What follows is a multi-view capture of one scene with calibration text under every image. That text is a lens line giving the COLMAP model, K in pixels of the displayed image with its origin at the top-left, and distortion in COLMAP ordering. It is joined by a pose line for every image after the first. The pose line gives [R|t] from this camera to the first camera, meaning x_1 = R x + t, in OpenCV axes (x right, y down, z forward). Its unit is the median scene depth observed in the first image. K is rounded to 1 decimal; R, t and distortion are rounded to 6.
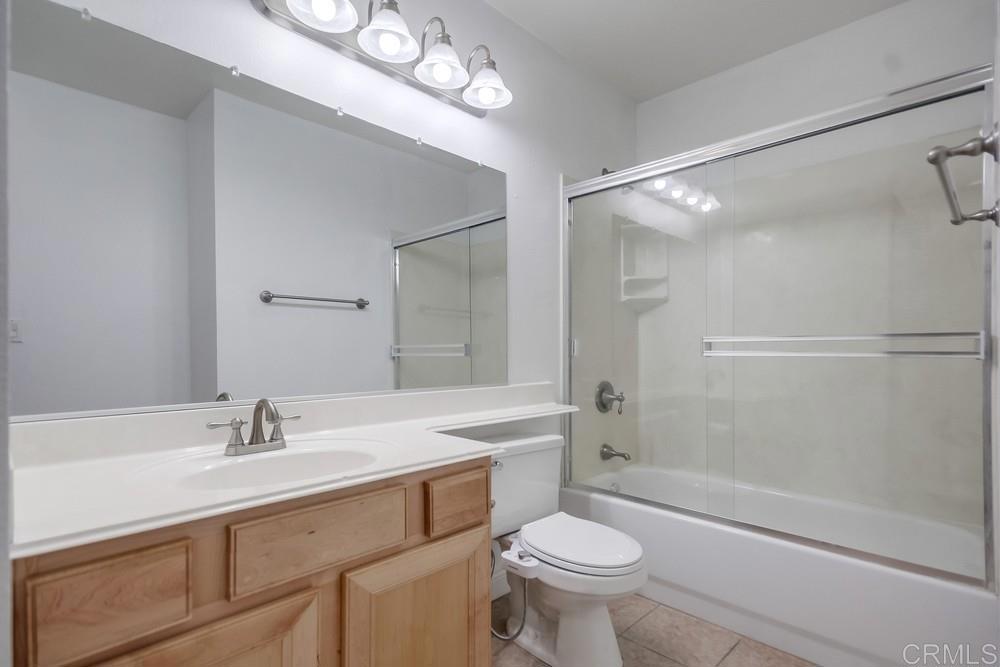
lens RADIAL K [[496.6, 0, 506.1], [0, 496.6, 331.2], [0, 0, 1]] dist [0.020180, 0.000730]
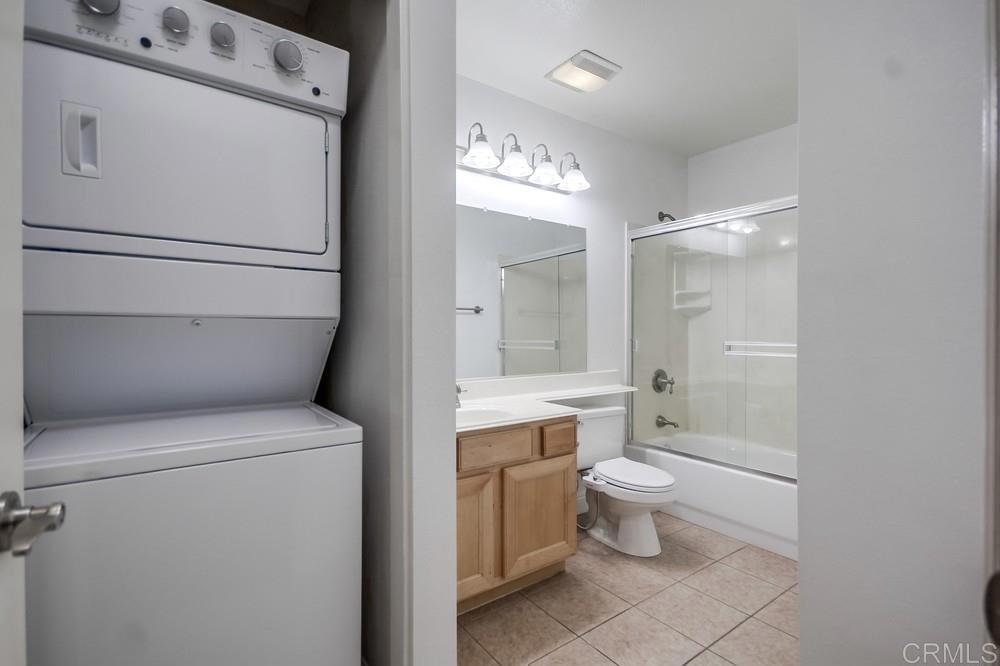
lens RADIAL K [[464.7, 0, 503.9], [0, 464.7, 344.6], [0, 0, 1]] dist [0.003172, 0.000314]
pose [[0.985126, 0.001700, -0.171827, -0.002315], [0.008969, 0.998079, 0.061296, -0.061268], [0.171601, -0.061926, 0.983218, -0.397461]]
